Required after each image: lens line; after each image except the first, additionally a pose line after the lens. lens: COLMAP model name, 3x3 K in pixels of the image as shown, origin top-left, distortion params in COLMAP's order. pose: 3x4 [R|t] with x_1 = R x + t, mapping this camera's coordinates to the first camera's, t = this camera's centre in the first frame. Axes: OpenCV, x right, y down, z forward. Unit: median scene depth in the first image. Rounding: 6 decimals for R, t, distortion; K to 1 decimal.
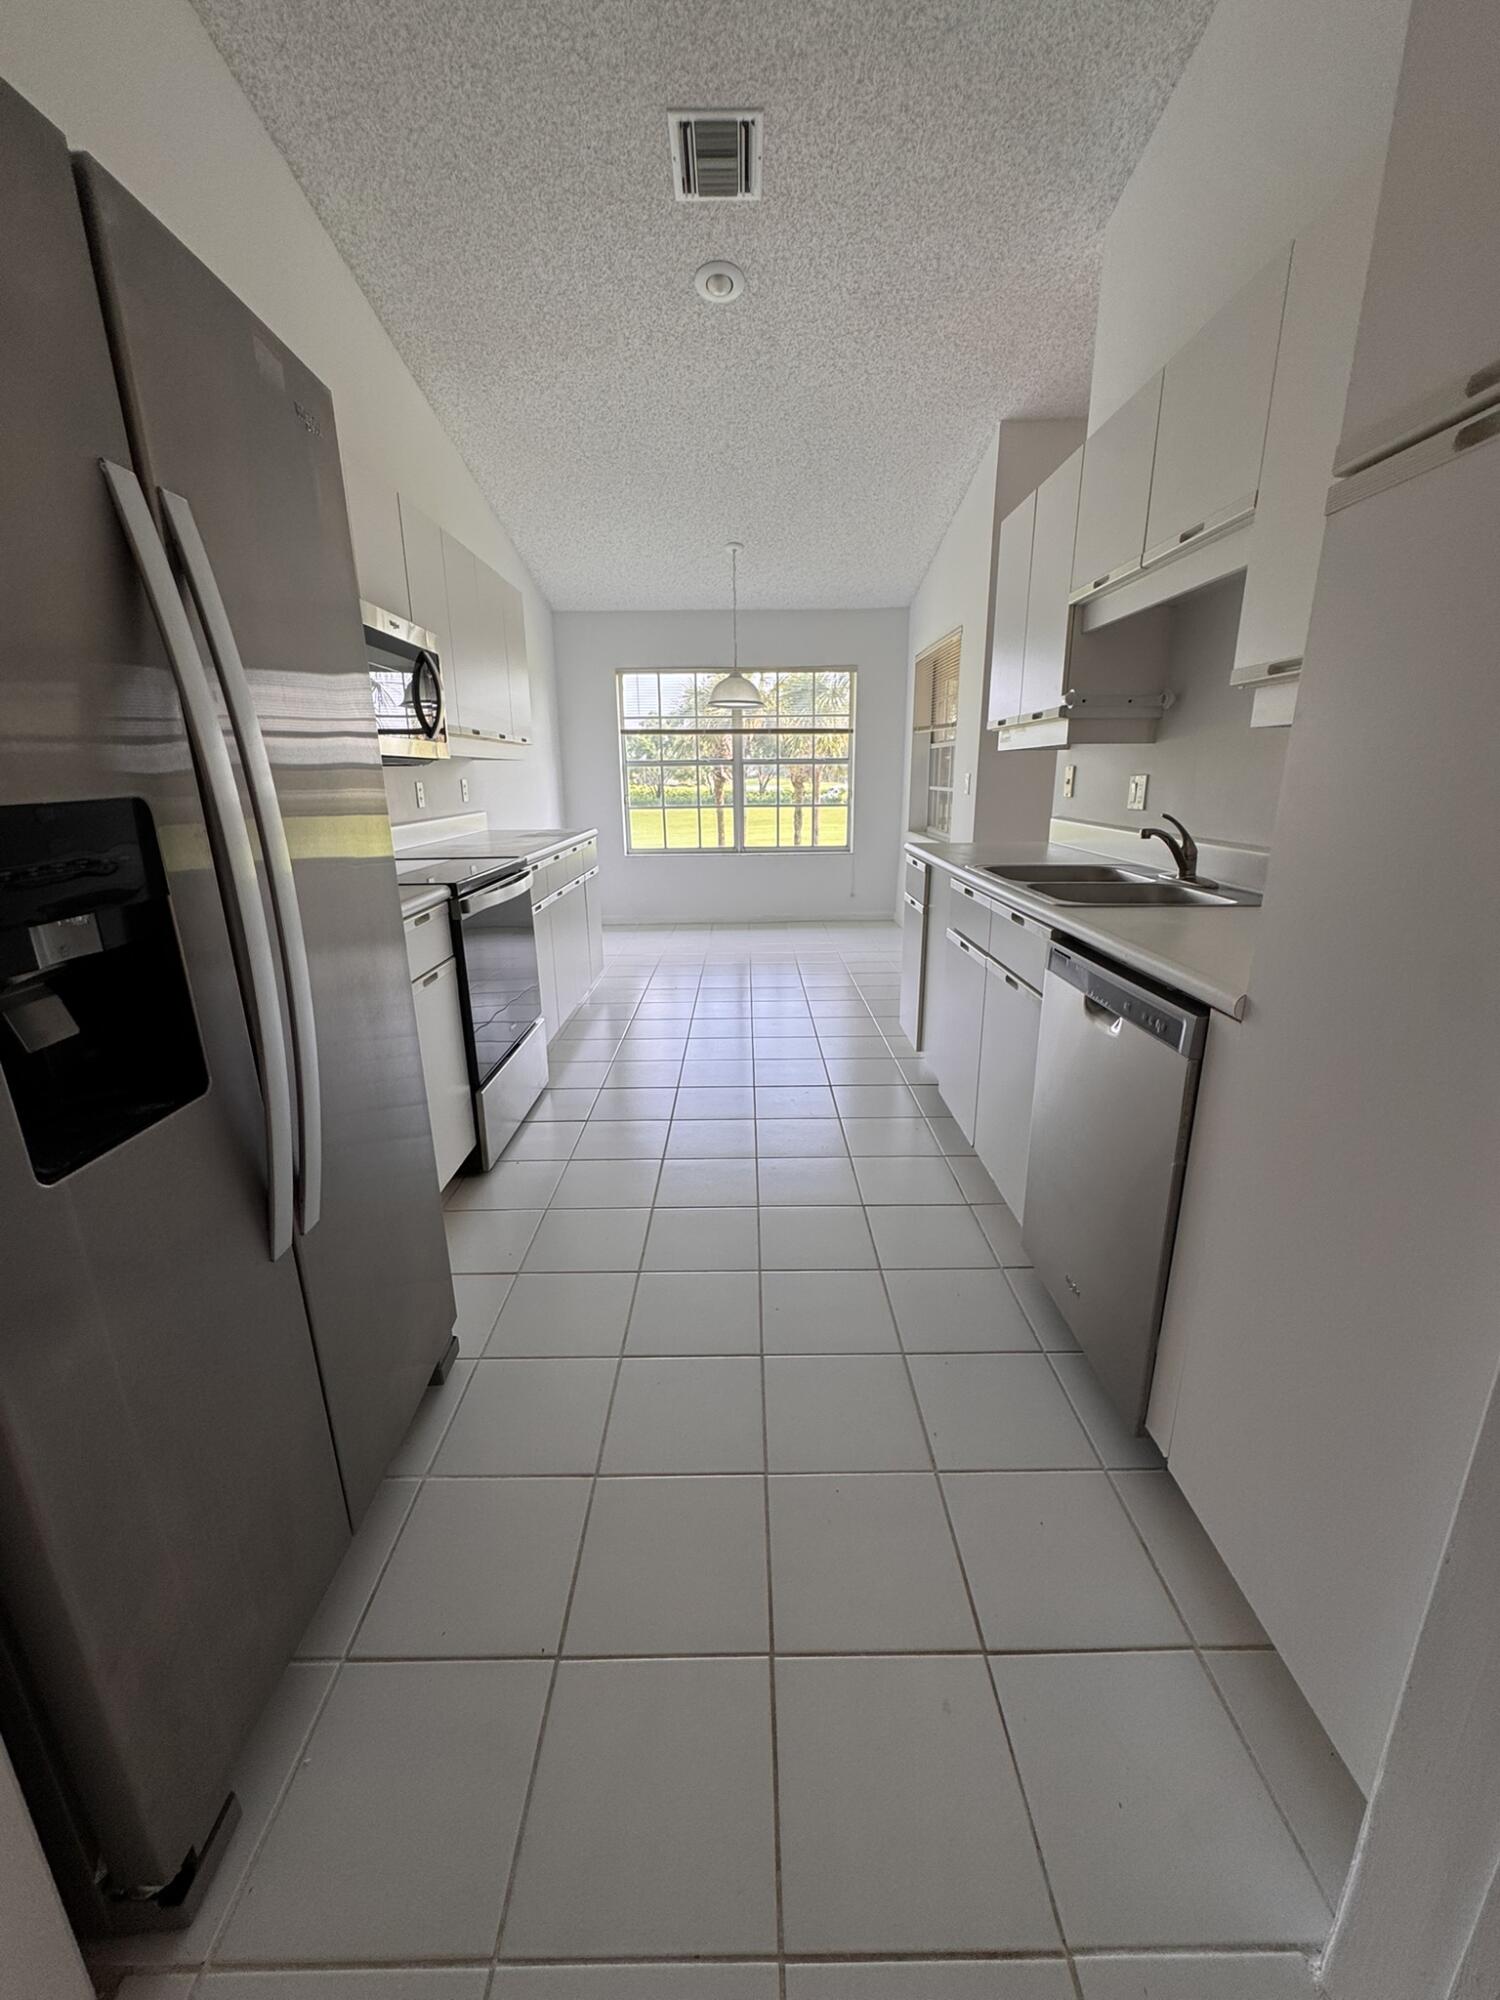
lens RADIAL K [[807.8, 0, 750.0], [0, 807.8, 1000.0], [0, 0, 1]] dist [0.001151, -0.000236]
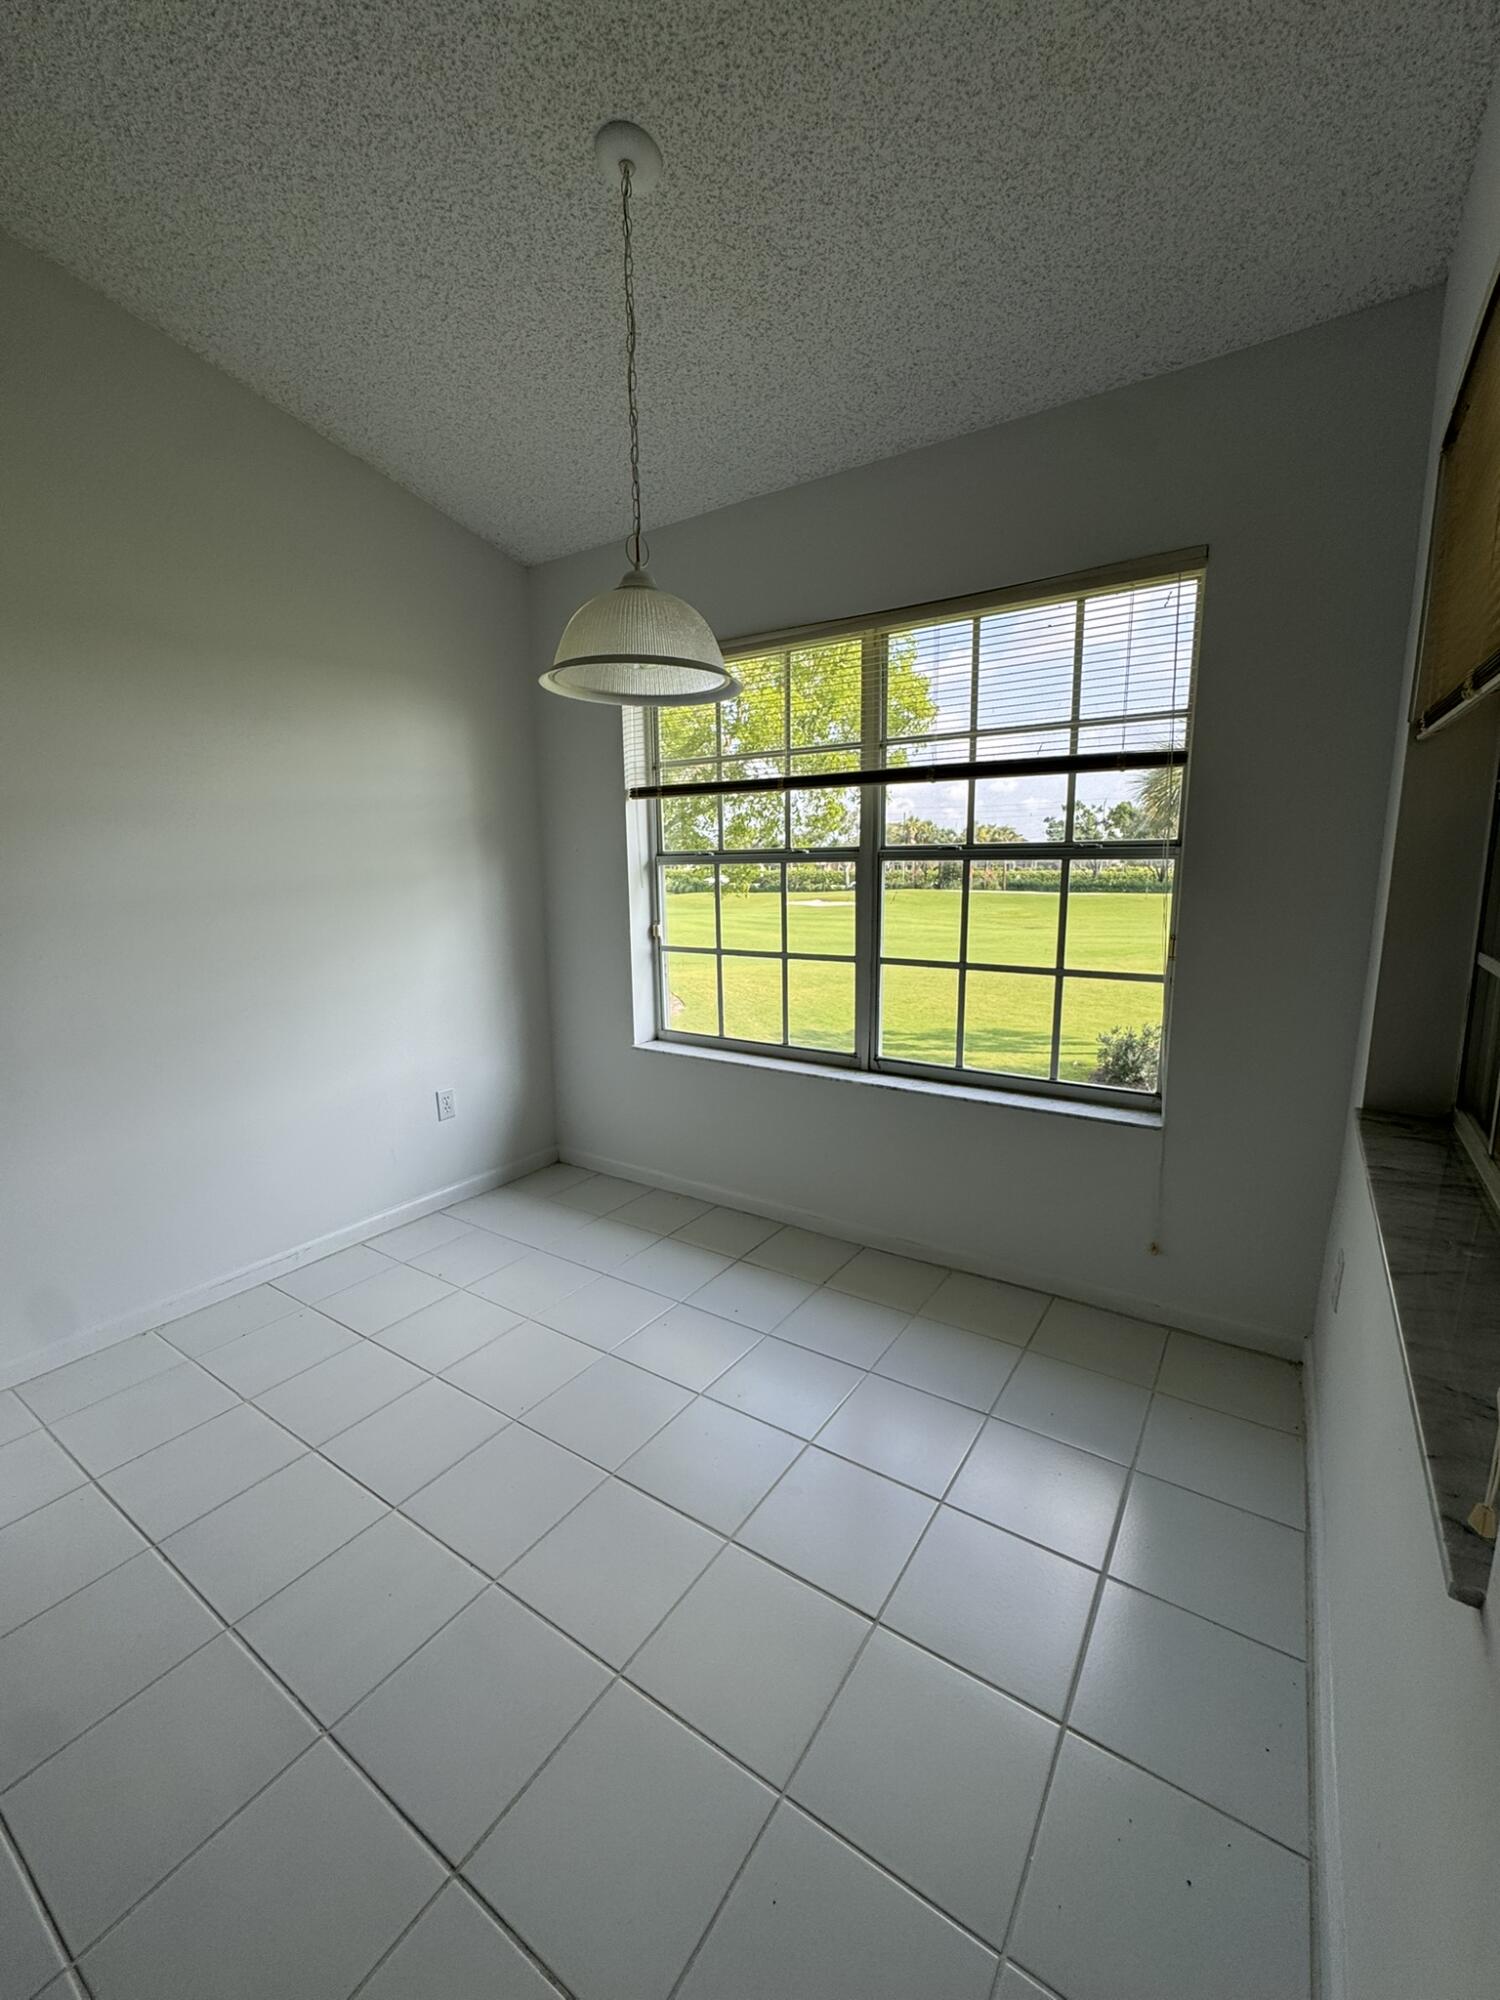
lens RADIAL K [[807.8, 0, 750.0], [0, 807.8, 1000.0], [0, 0, 1]] dist [0.001151, -0.000236]
pose [[0.826032, 0.094784, -0.555596, 0.168186], [-0.149300, 0.987342, -0.053531, -0.192393], [0.543489, 0.127169, 0.829727, 0.645757]]
